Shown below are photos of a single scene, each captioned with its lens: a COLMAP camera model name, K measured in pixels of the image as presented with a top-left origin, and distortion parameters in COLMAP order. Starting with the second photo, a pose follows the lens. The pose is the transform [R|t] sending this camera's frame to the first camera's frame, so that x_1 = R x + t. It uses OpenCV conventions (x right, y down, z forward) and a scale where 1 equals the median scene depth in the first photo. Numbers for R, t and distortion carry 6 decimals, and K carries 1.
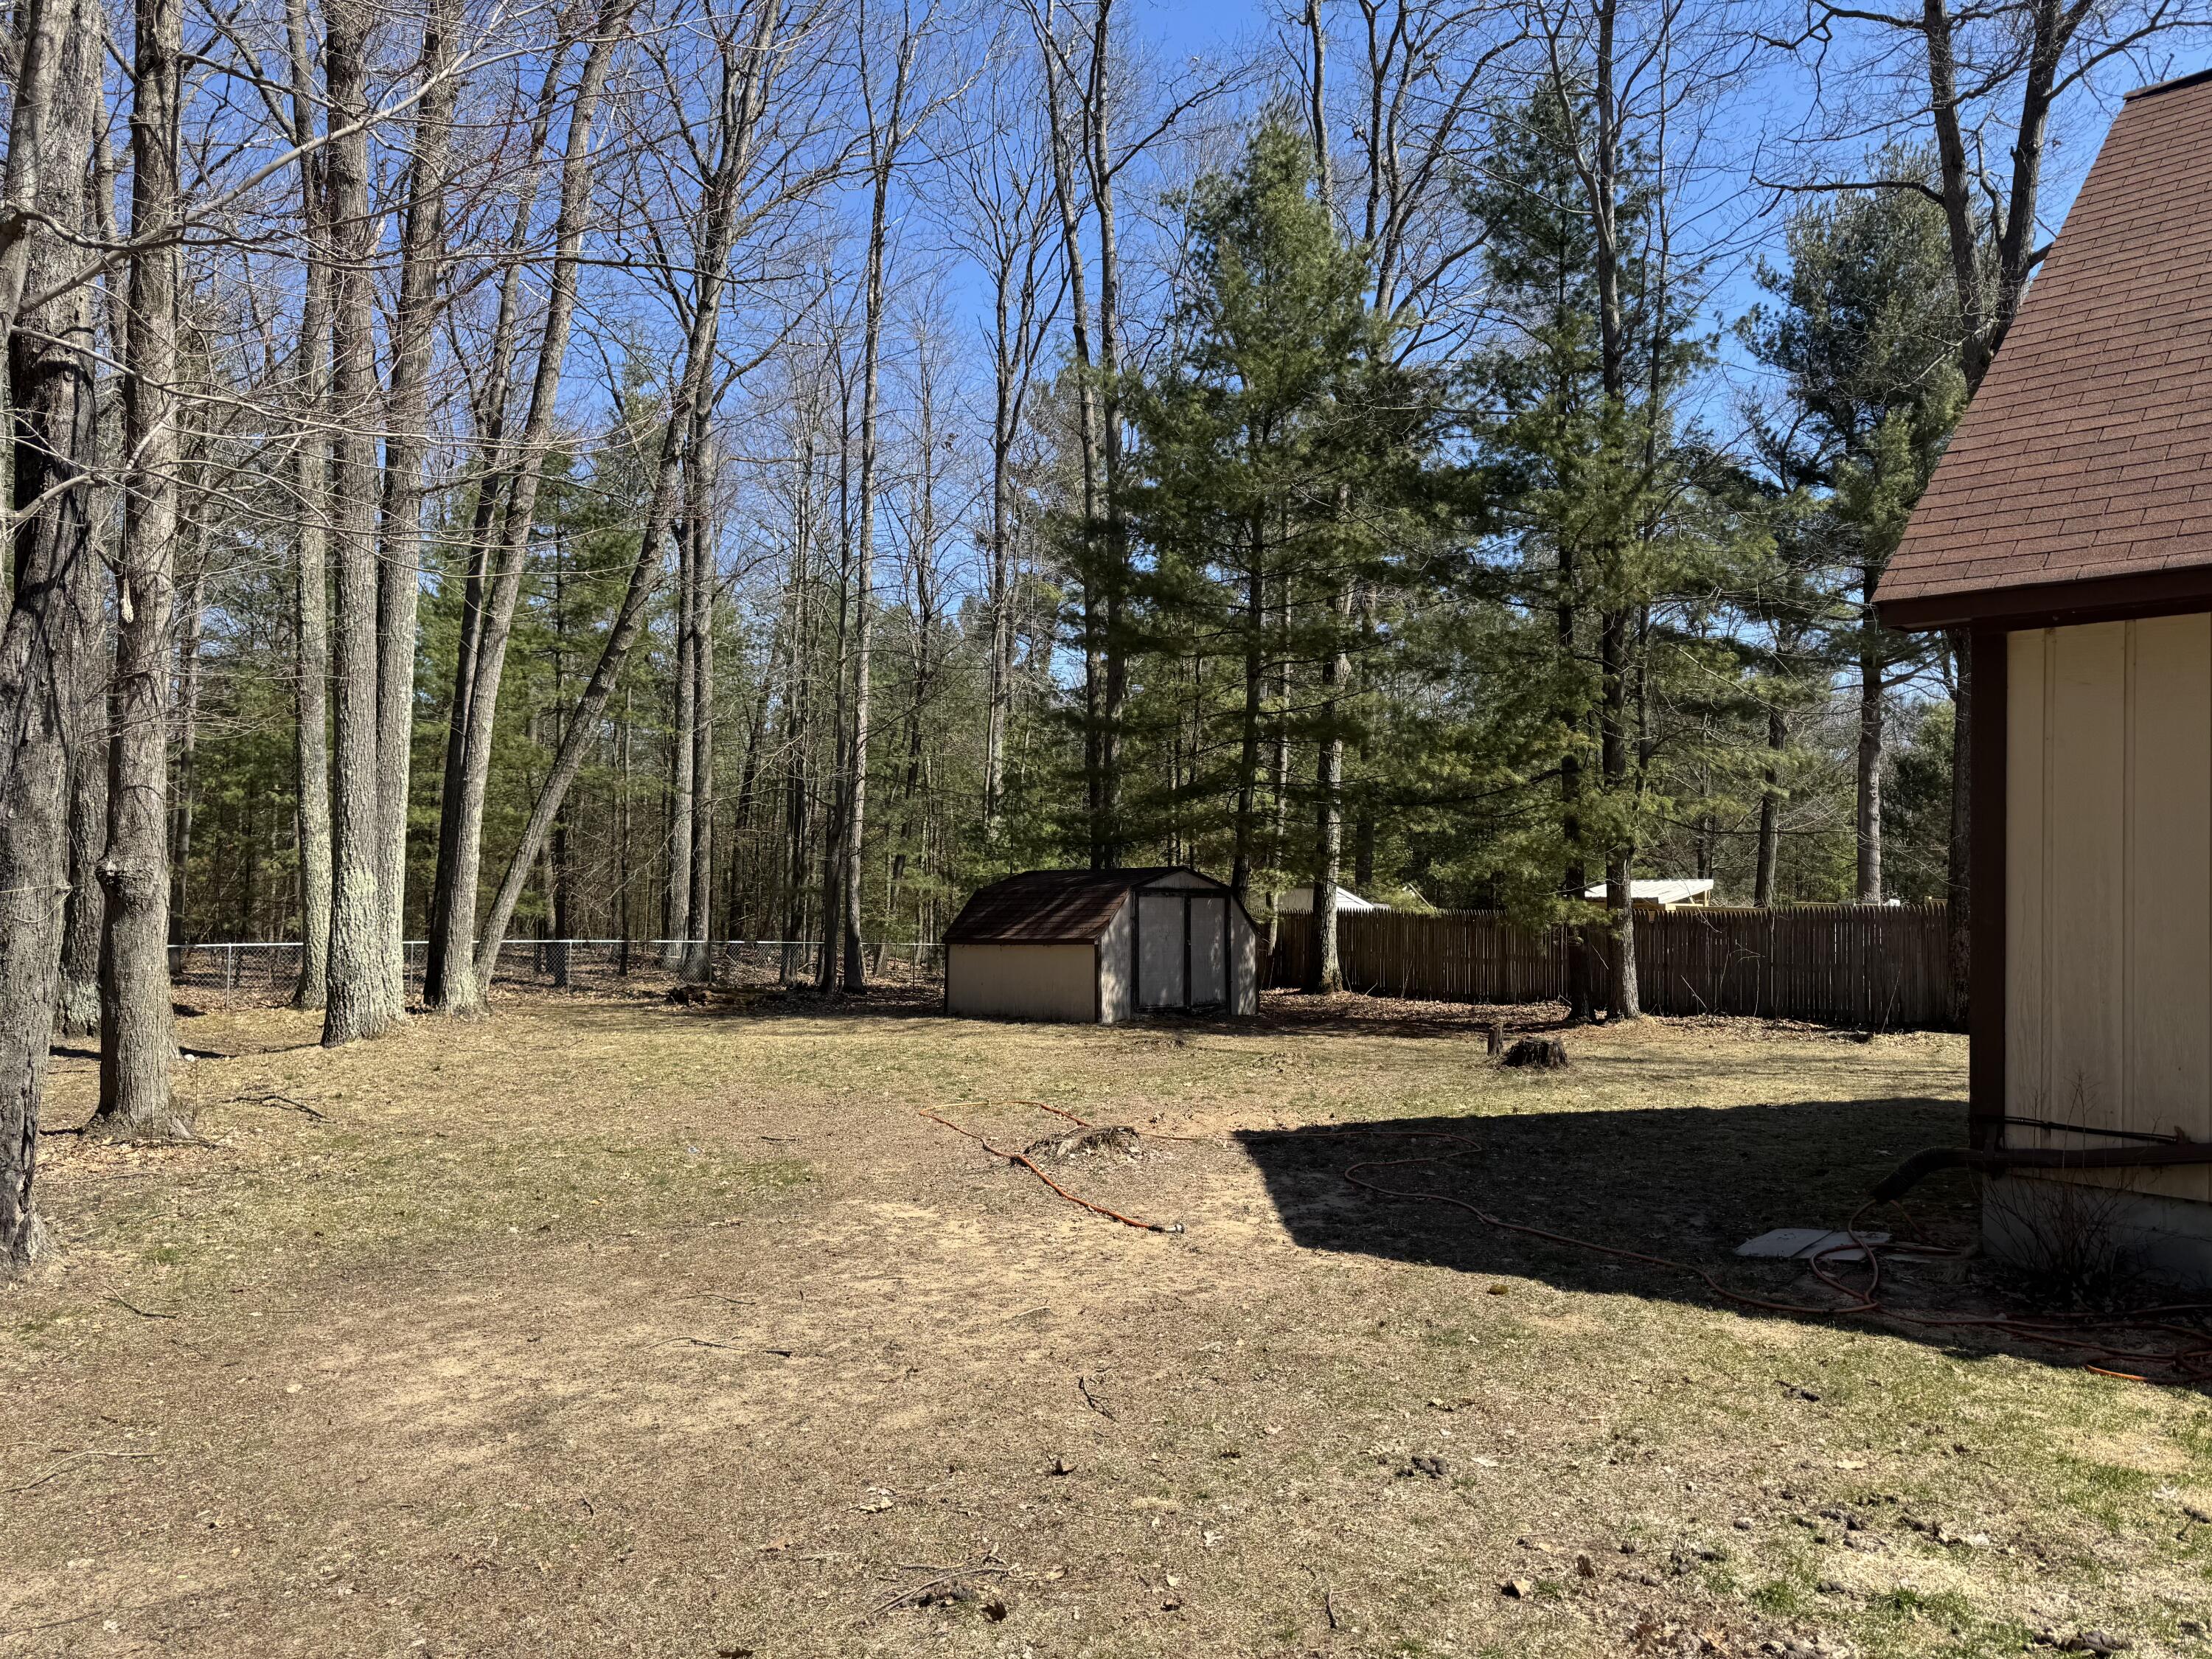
lens RADIAL K [[1546.9, 0, 1110.1], [0, 1546.9, 831.7], [0, 0, 1]] dist [0.044021, -0.036809]
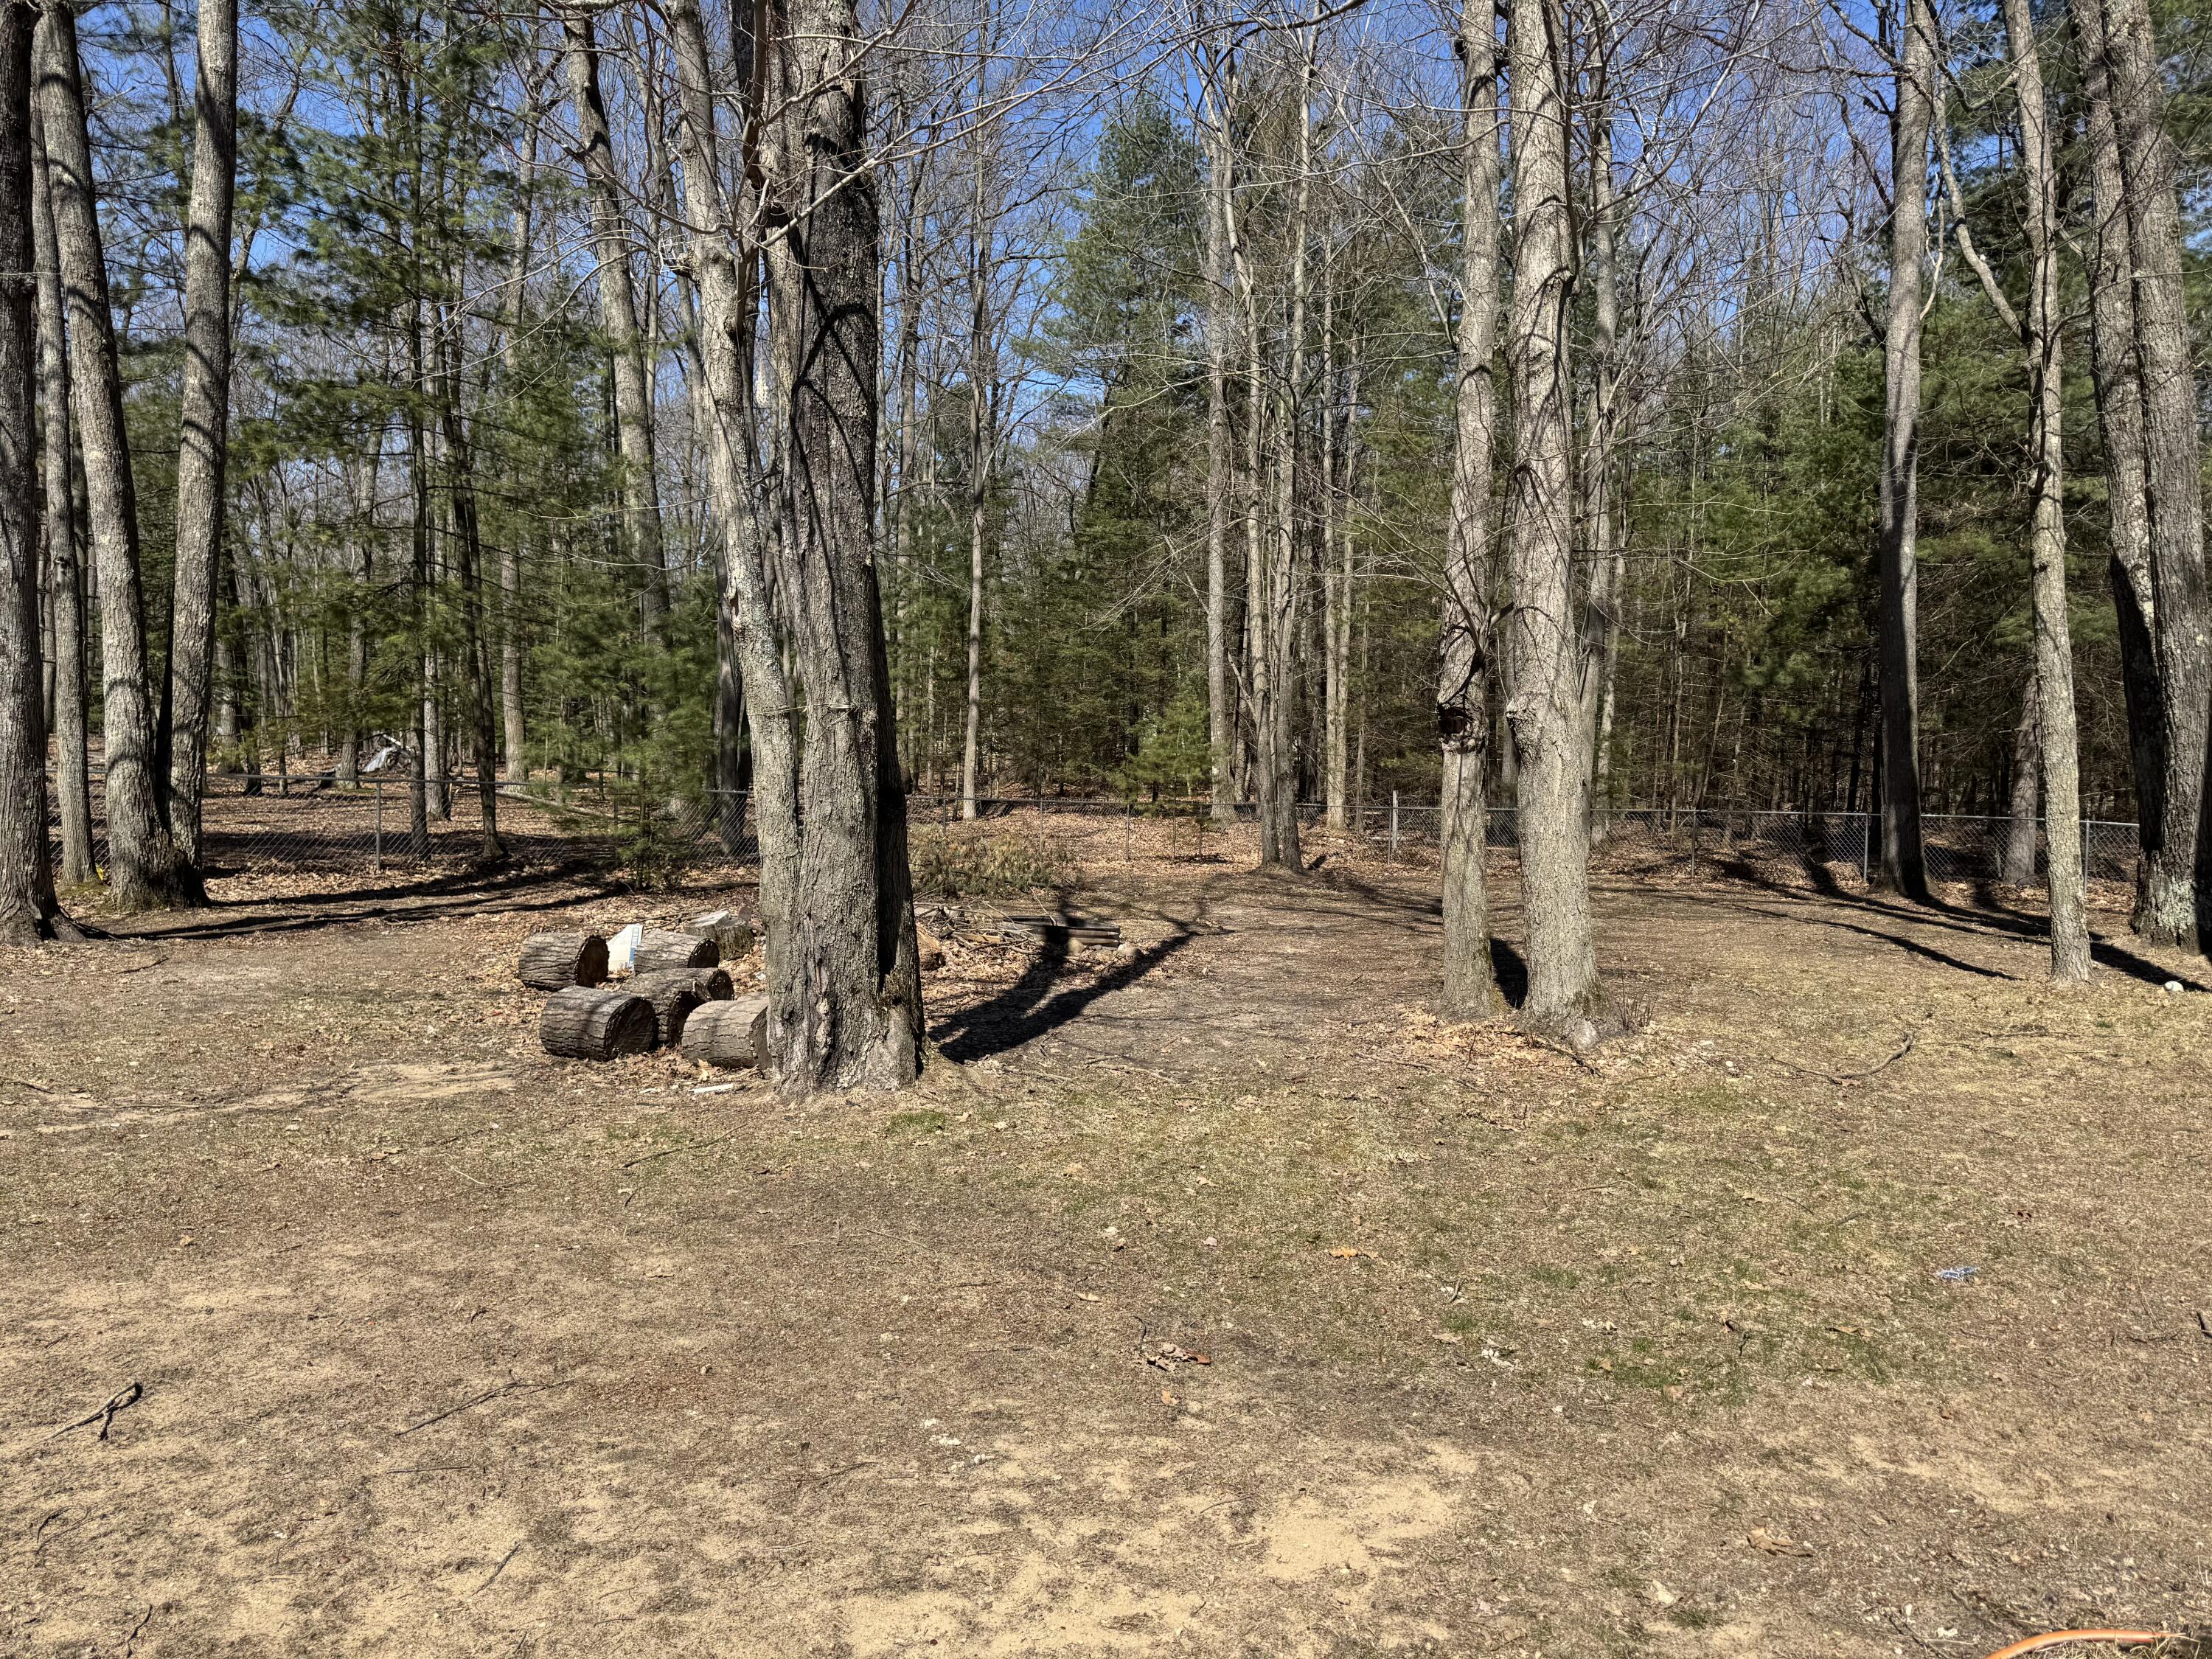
lens RADIAL K [[1546.9, 0, 1109.1], [0, 1546.9, 831.3], [0, 0, 1]] dist [0.044021, -0.036809]
pose [[0.043979, 0.046278, -0.997960, 0.186391], [0.015971, 0.998766, 0.047019, 0.046569], [0.998905, -0.018006, 0.043186, 0.746409]]
